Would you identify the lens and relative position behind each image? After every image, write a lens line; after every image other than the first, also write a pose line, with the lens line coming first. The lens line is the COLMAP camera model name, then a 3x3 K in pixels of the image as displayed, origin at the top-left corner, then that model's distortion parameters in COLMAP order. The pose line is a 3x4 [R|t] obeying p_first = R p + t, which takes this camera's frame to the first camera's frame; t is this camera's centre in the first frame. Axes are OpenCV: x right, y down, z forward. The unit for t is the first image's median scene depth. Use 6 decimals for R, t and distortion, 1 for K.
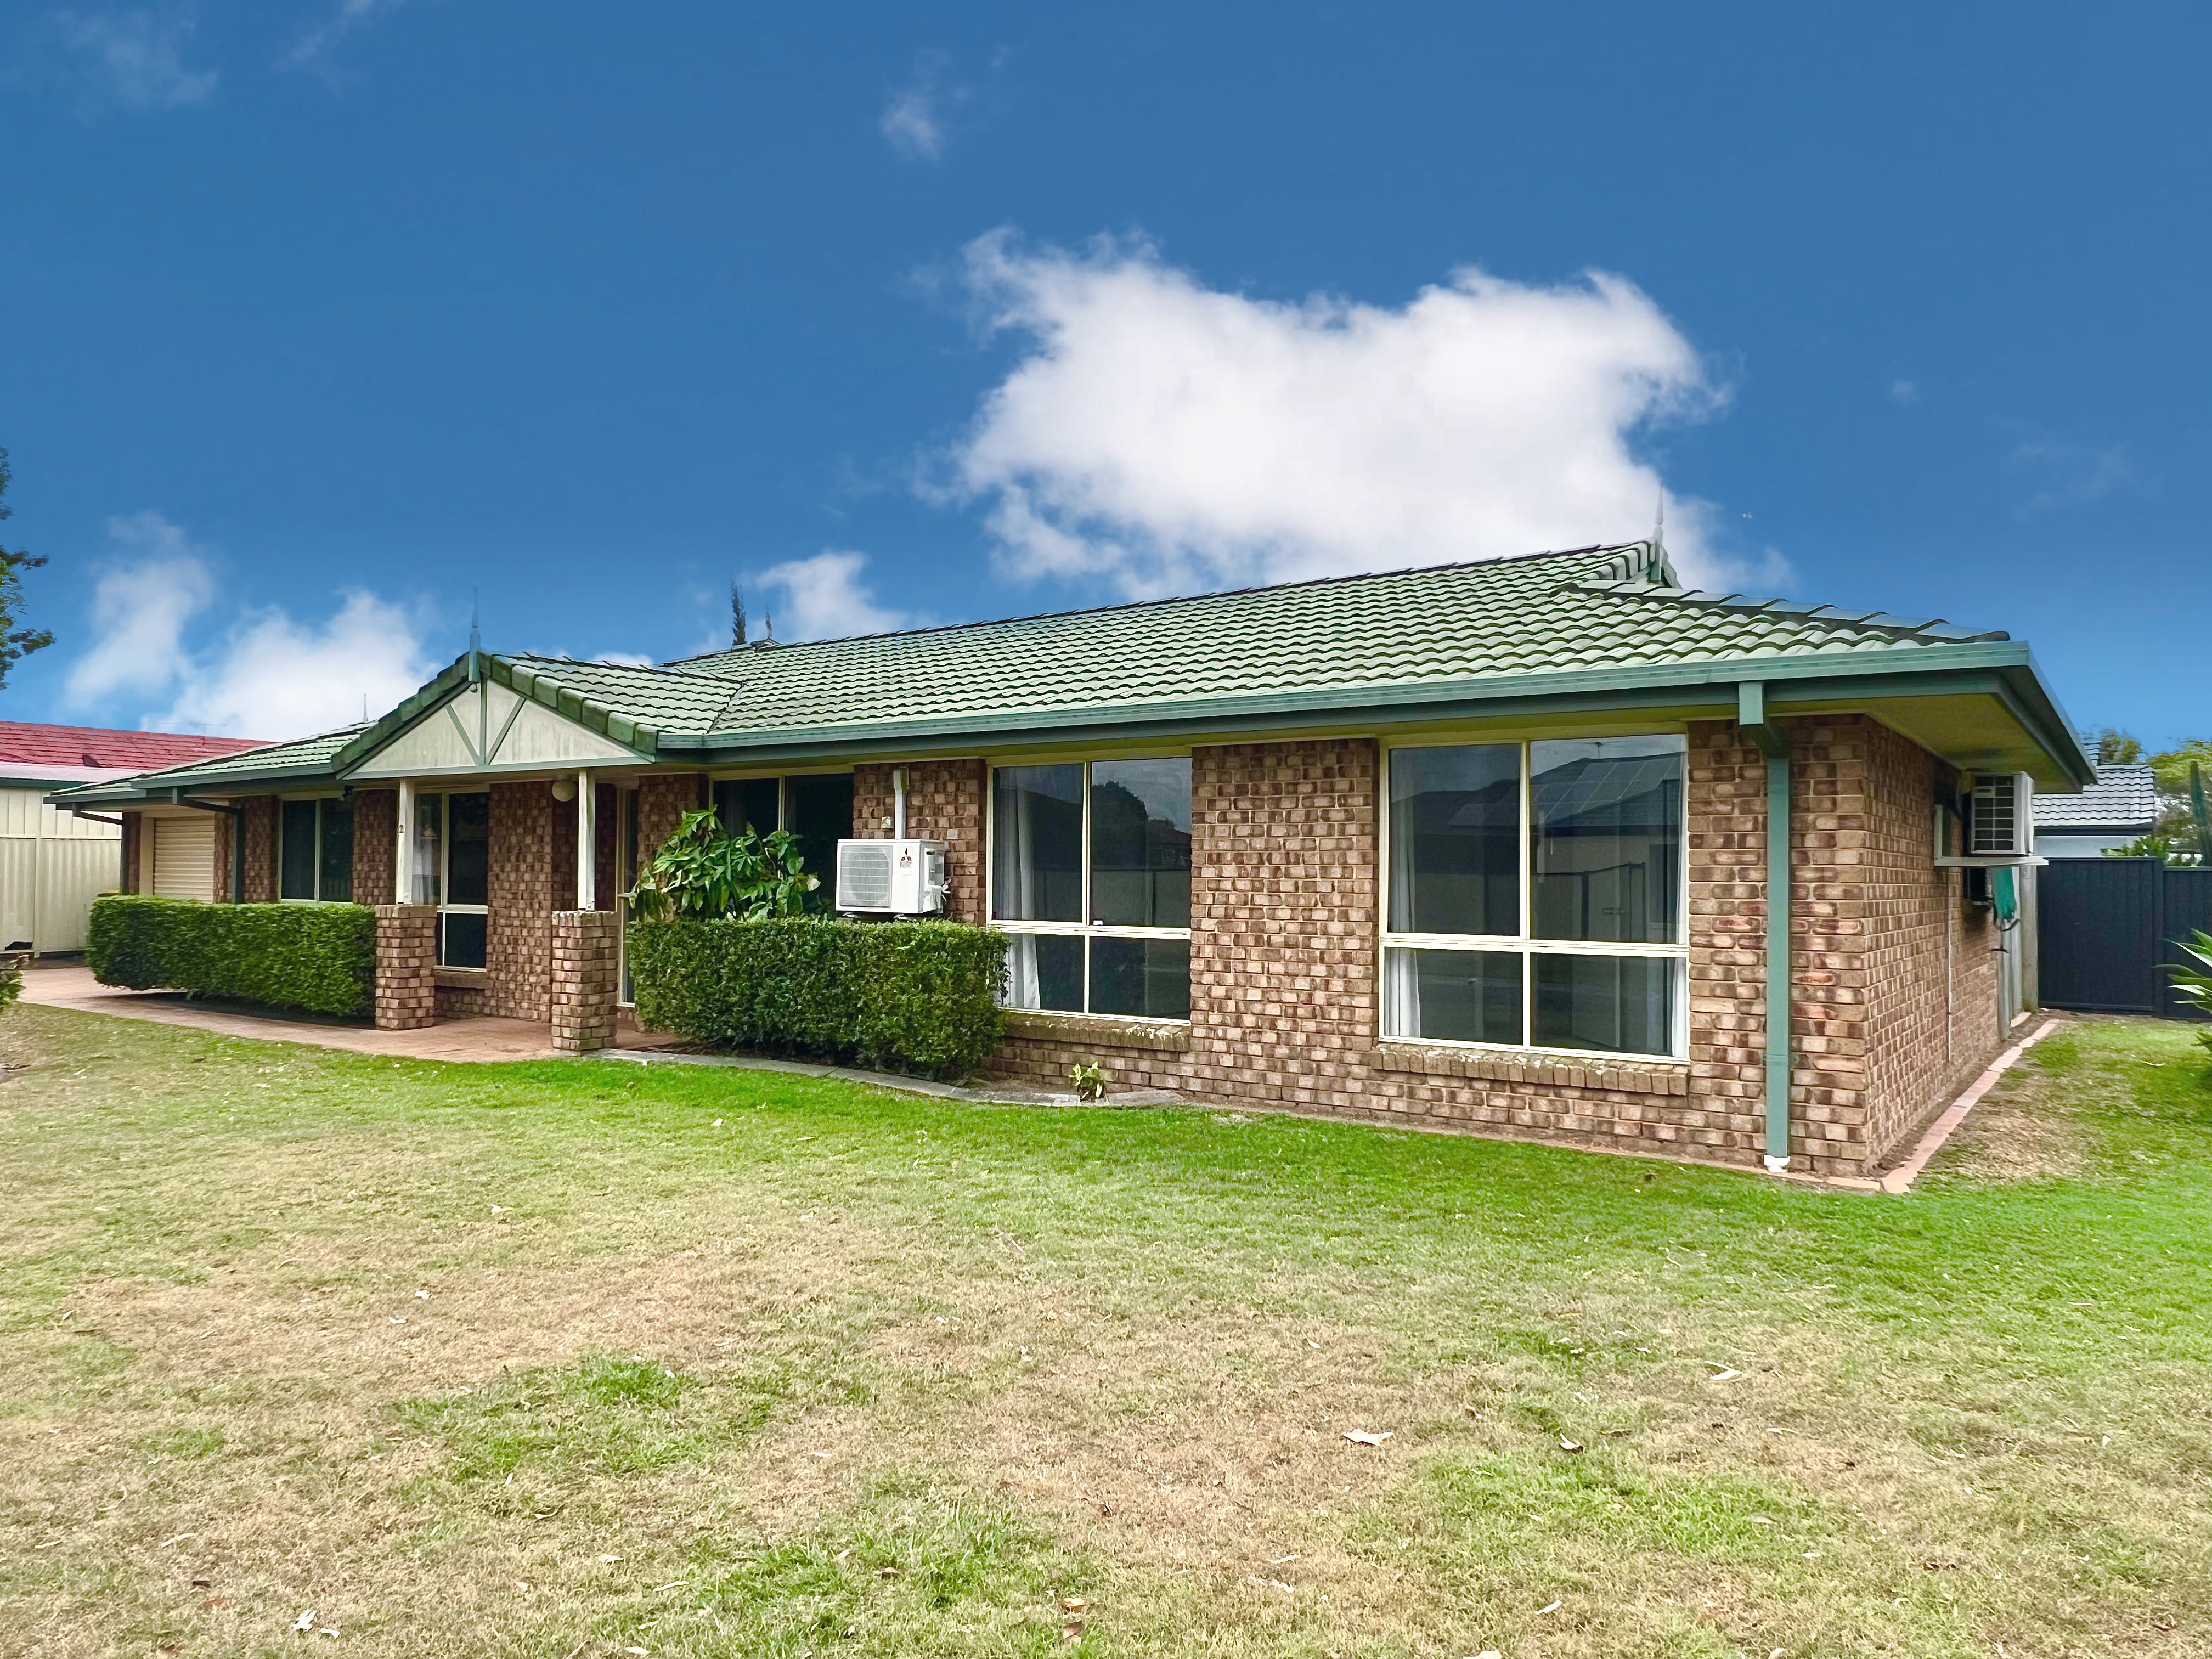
lens RADIAL K [[1399.4, 0, 1106.0], [0, 1399.4, 829.5], [0, 0, 1]] dist [0.003275, -0.000510]
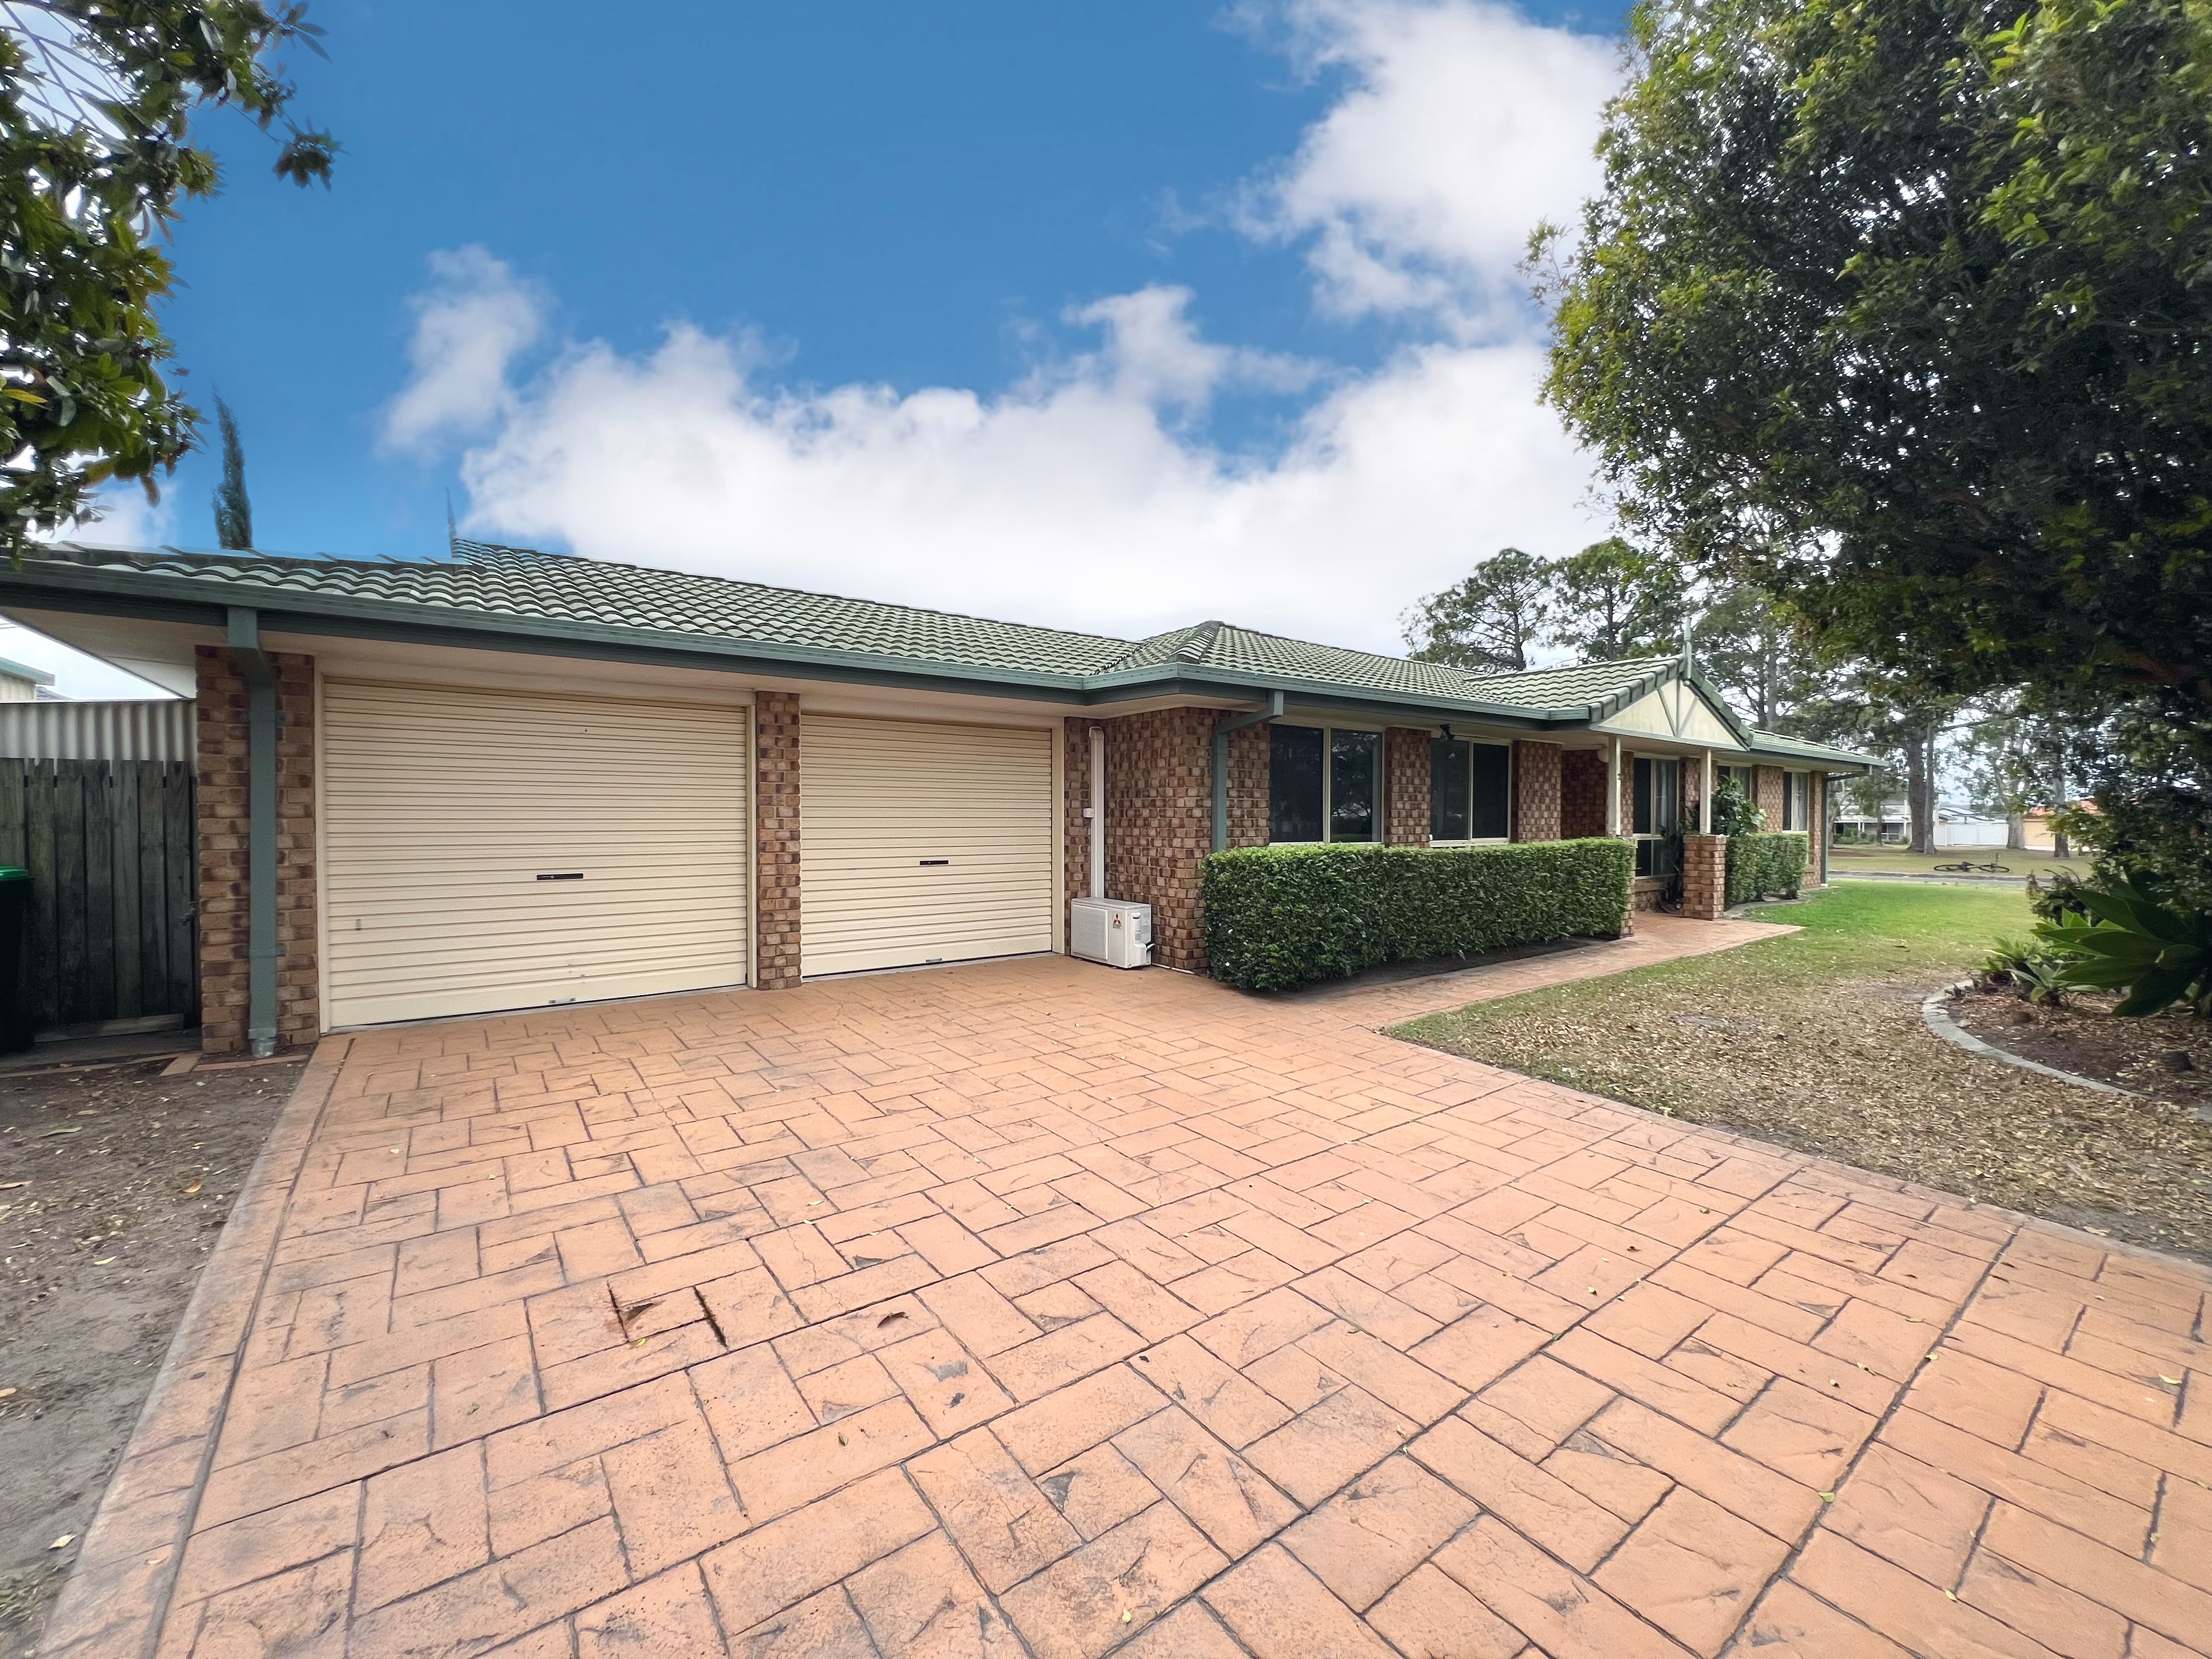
lens RADIAL K [[896.7, 0, 1103.1], [0, 896.7, 833.7], [0, 0, 1]] dist [0.002757, 0.000254]
pose [[0.315519, -0.020228, 0.948704, -2.060015], [-0.026156, 0.999208, 0.030004, 0.057081], [-0.948559, -0.034281, 0.314740, 1.714410]]
